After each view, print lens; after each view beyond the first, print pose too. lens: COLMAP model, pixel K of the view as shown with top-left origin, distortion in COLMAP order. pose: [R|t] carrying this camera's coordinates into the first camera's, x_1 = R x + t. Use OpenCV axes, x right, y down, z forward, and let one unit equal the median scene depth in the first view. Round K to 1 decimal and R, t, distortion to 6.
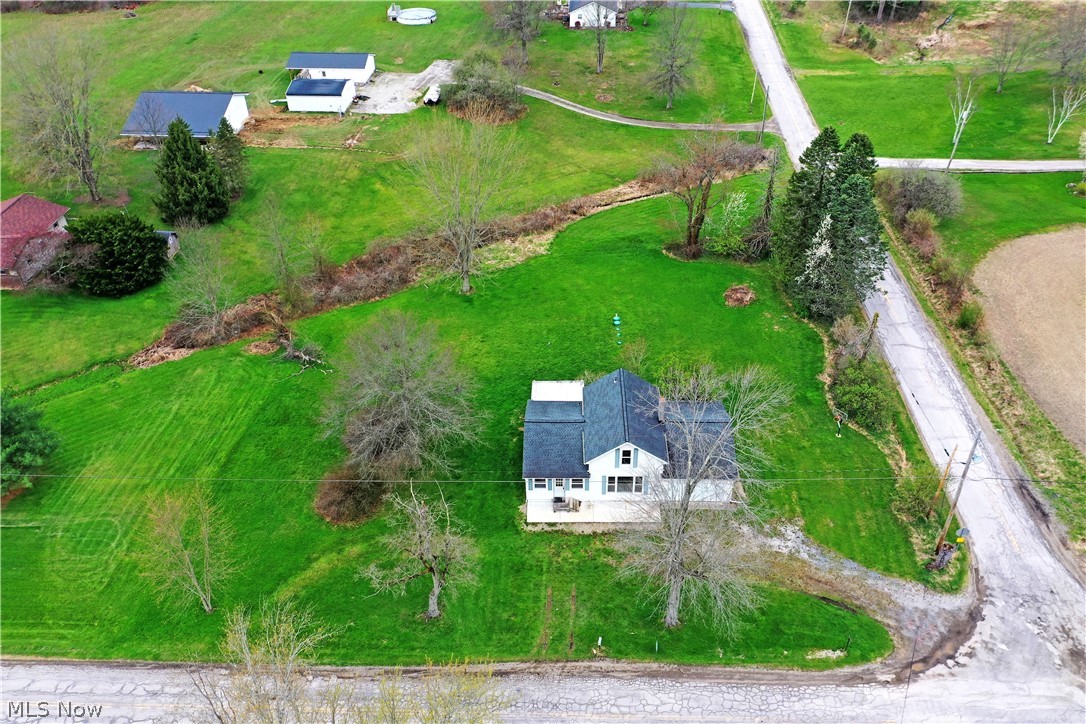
lens RADIAL K [[863.4, 0, 541.5], [0, 863.4, 360.5], [0, 0, 1]] dist [0.021559, 0.007640]
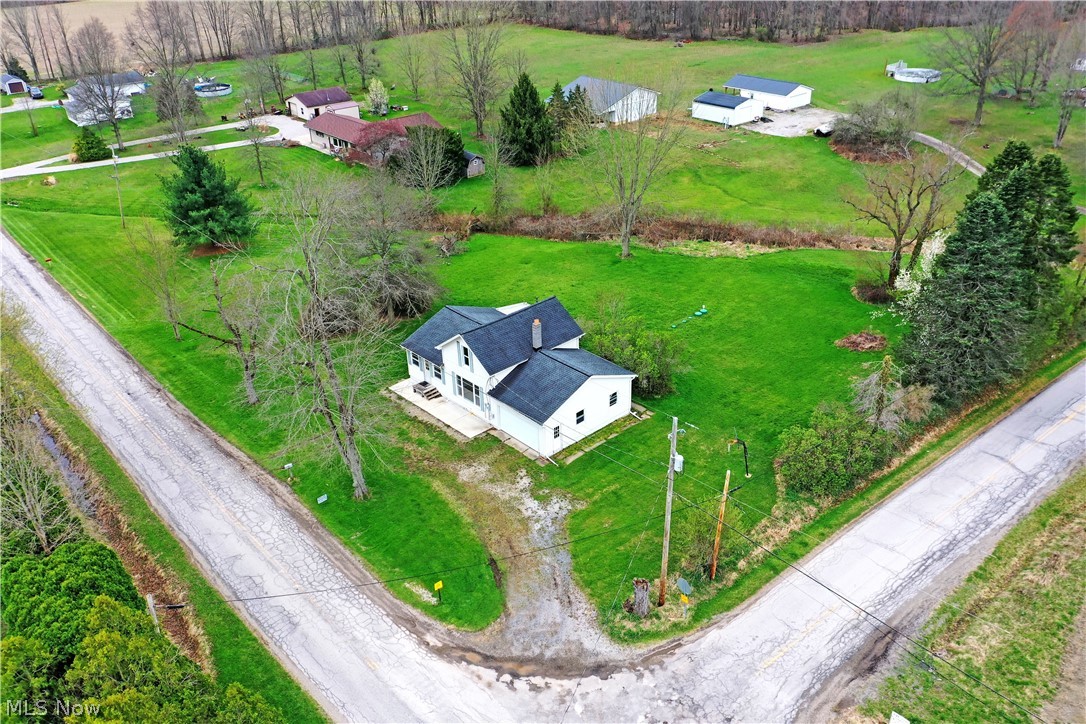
lens RADIAL K [[863.4, 0, 541.5], [0, 863.4, 360.5], [0, 0, 1]] dist [0.021559, 0.007640]
pose [[0.696552, 0.340225, -0.631713, 0.742900], [-0.414870, 0.909308, 0.032279, 0.051016], [0.585404, 0.239595, 0.774530, 0.315213]]
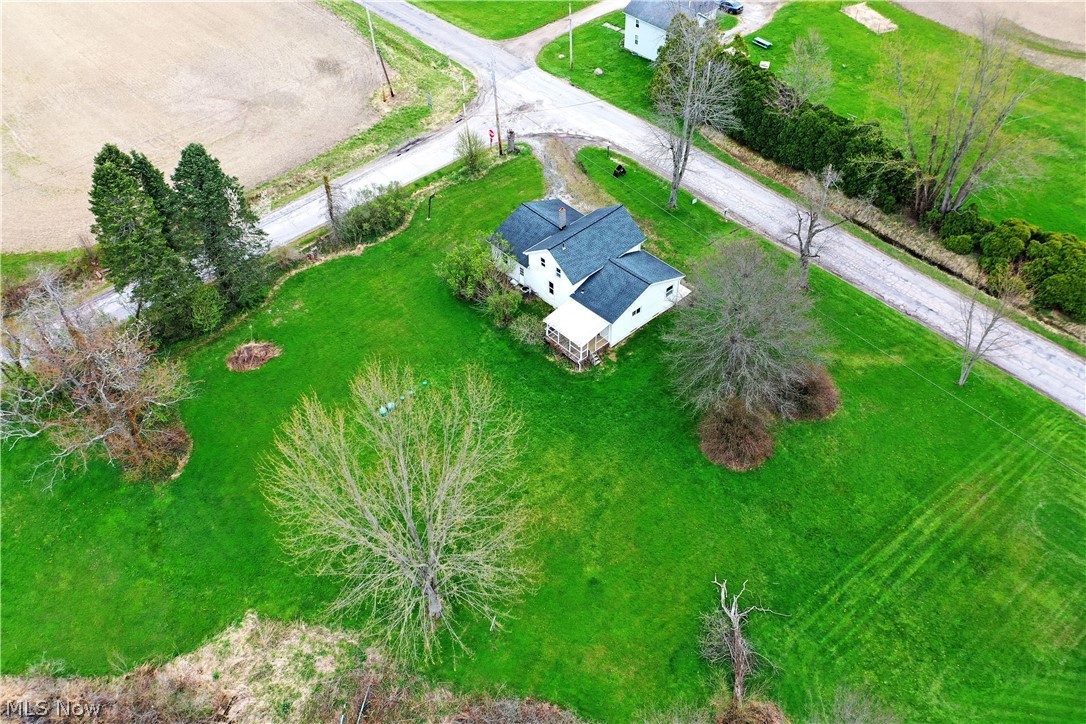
lens RADIAL K [[863.4, 0, 541.5], [0, 863.4, 360.5], [0, 0, 1]] dist [0.021559, 0.007640]
pose [[-0.695939, -0.482257, 0.532068, -0.556429], [0.457331, 0.273594, 0.846165, -0.897198], [-0.553640, 0.832210, 0.030146, 1.167016]]
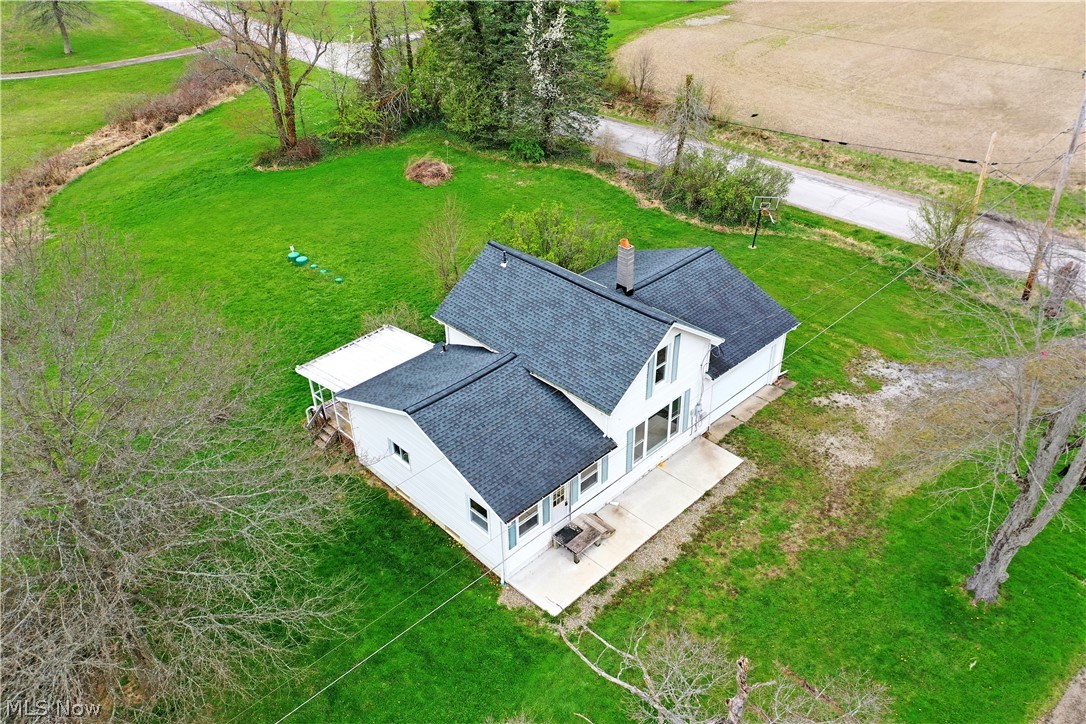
lens RADIAL K [[863.4, 0, 541.5], [0, 863.4, 360.5], [0, 0, 1]] dist [0.021559, 0.007640]
pose [[0.693234, -0.393667, 0.603699, -0.219773], [0.431567, 0.897605, 0.089748, 0.040501], [-0.577214, 0.198320, 0.792145, 0.663377]]
